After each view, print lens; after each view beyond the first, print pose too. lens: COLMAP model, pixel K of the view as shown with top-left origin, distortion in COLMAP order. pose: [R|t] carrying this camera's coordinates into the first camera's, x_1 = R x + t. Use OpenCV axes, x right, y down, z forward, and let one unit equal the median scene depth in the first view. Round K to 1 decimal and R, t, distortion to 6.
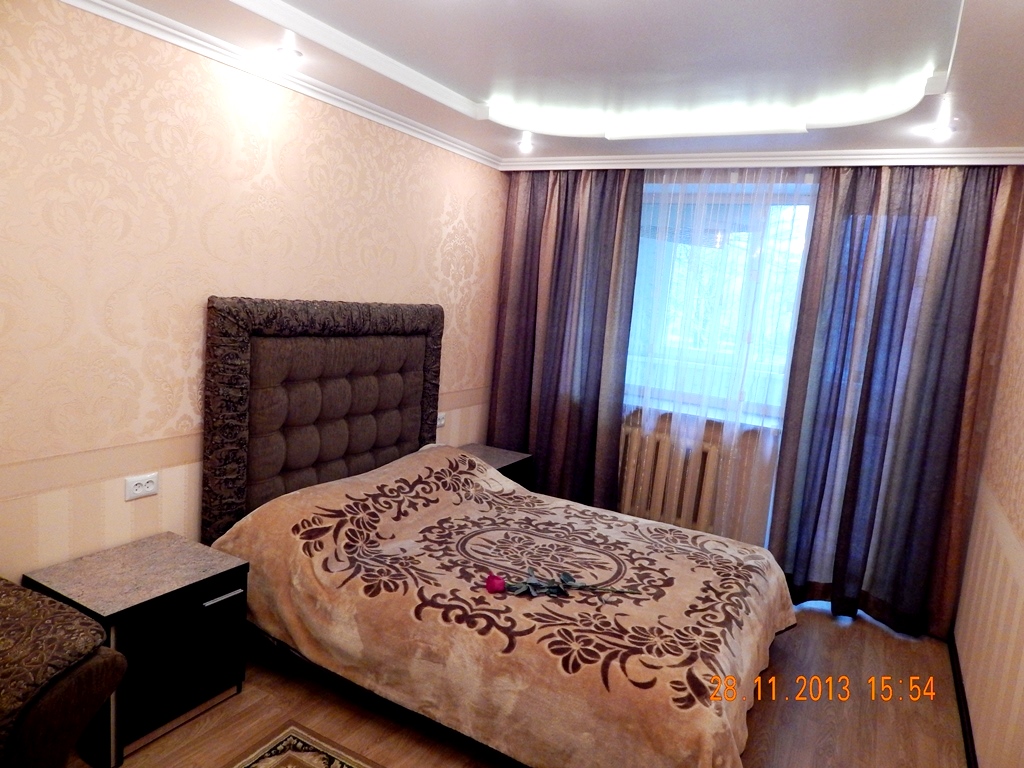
lens RADIAL K [[663.1, 0, 513.5], [0, 663.1, 380.2], [0, 0, 1]] dist [-0.003374, -0.002762]
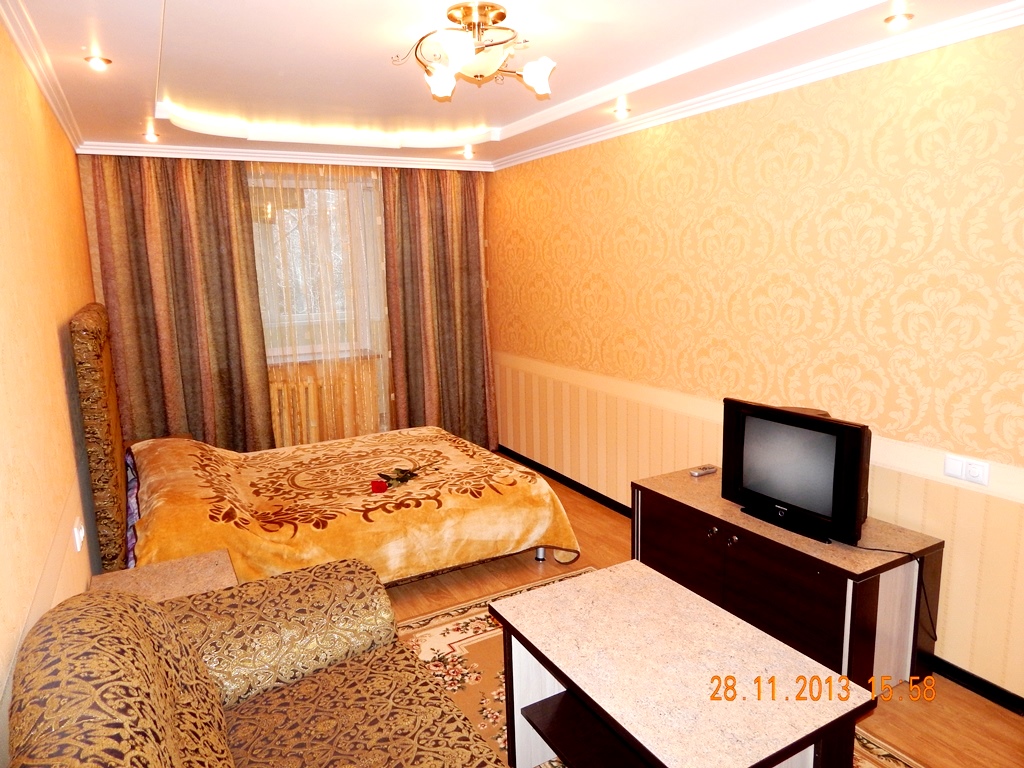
lens RADIAL K [[678.9, 0, 506.0], [0, 678.9, 382.9], [0, 0, 1]] dist [0.000726, 0.000851]
pose [[0.533061, -0.241156, 0.810981, -0.895157], [0.181426, 0.968803, 0.168834, -0.087735], [-0.826396, 0.057134, 0.560183, -0.028015]]
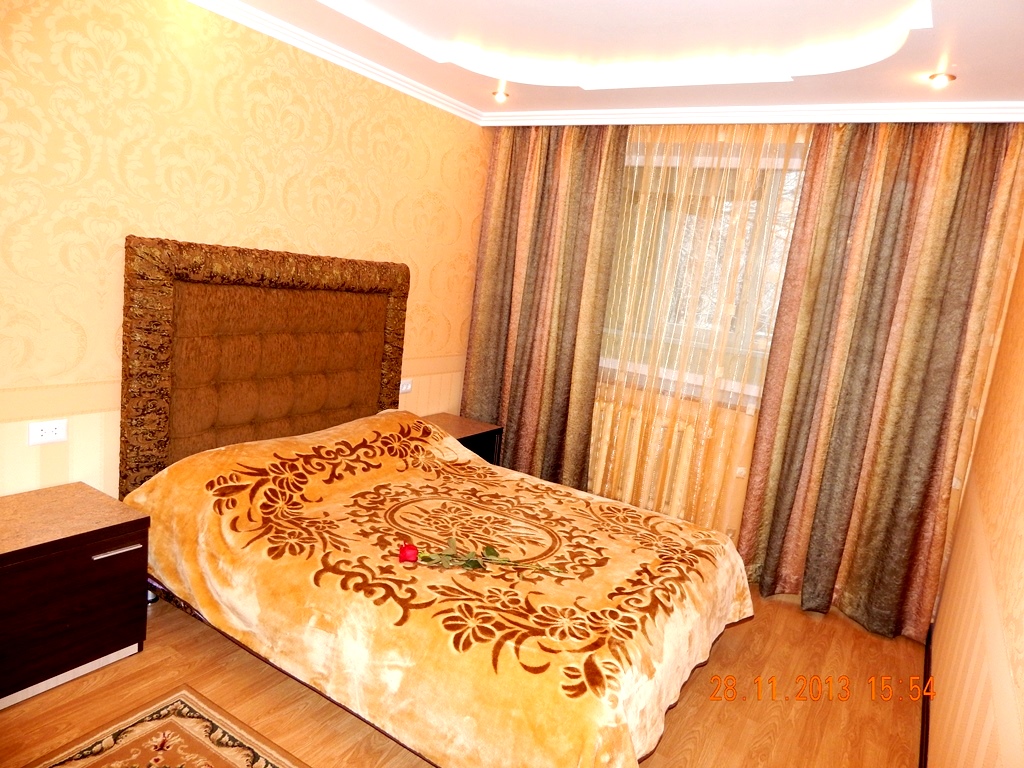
lens RADIAL K [[666.4, 0, 514.8], [0, 666.4, 379.7], [0, 0, 1]] dist [-0.001750, 0.001208]
pose [[0.998118, 0.042182, -0.044517, 0.138336], [-0.041017, 0.998800, 0.026779, 0.029634], [0.045593, -0.024903, 0.998650, 0.070726]]
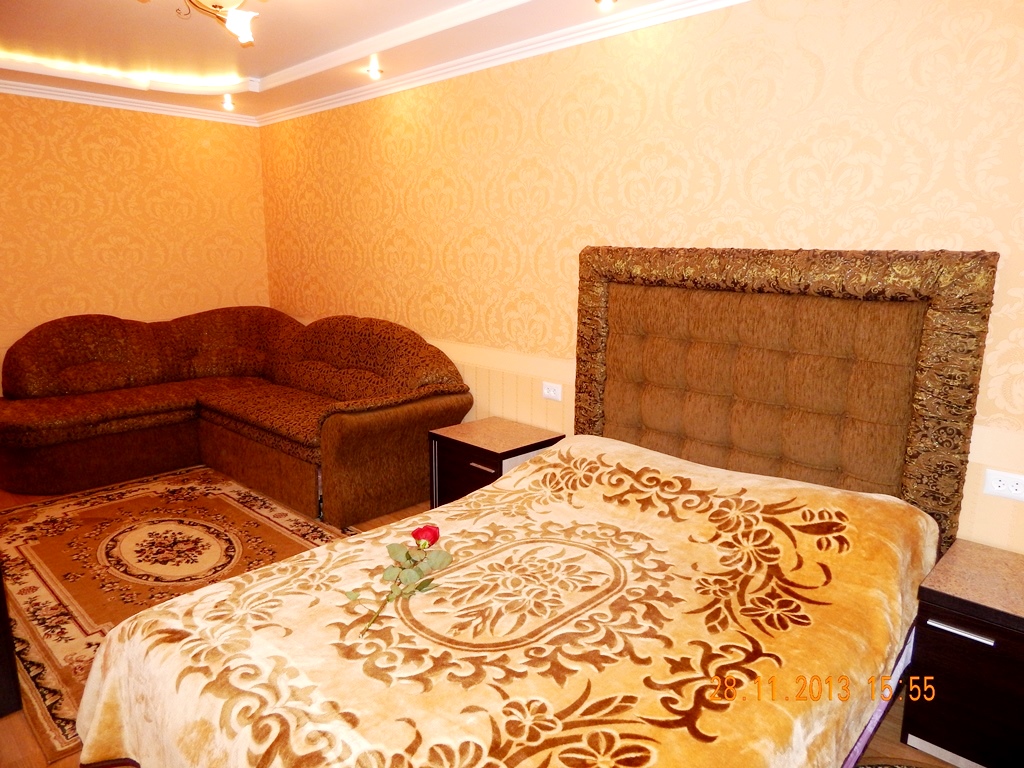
lens RADIAL K [[663.1, 0, 513.5], [0, 663.1, 380.2], [0, 0, 1]] dist [-0.003374, -0.002762]
pose [[-0.258173, 0.104577, -0.960422, 0.706698], [-0.158753, 0.976018, 0.148950, -0.048203], [0.952966, 0.190925, -0.235380, 1.158047]]
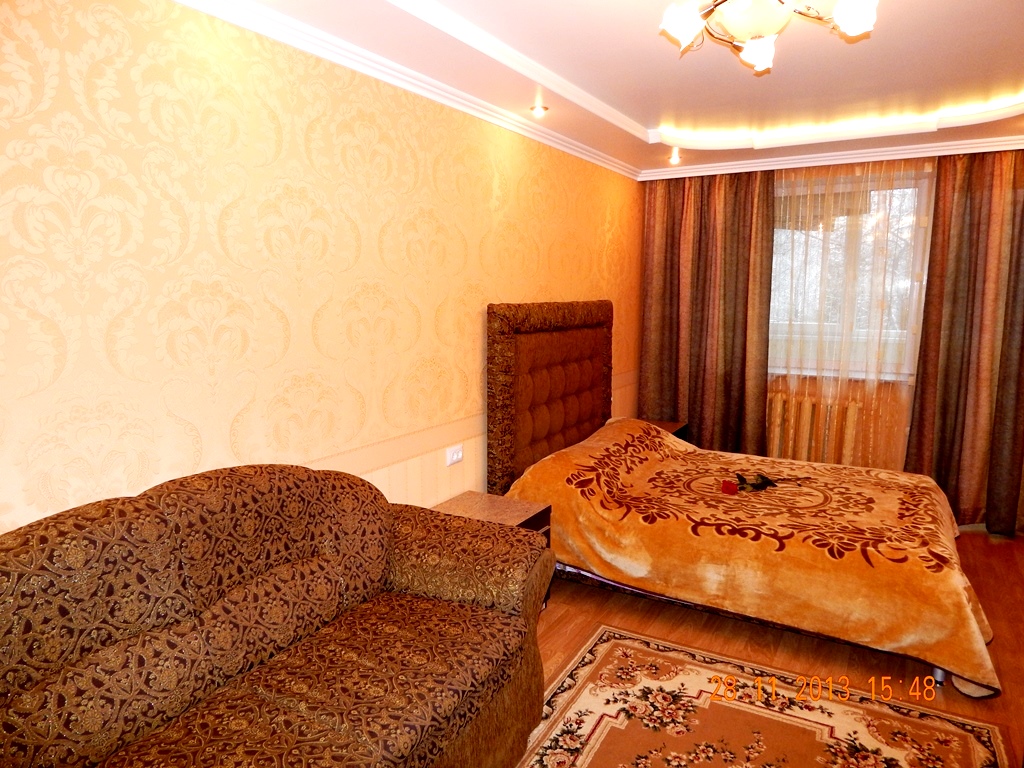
lens RADIAL K [[663.1, 0, 513.5], [0, 663.1, 380.2], [0, 0, 1]] dist [-0.003374, -0.002762]
pose [[0.996260, -0.079459, -0.033941, -0.366096], [0.079458, 0.996837, -0.001393, 0.024187], [0.033944, -0.001309, 0.999423, -0.267780]]
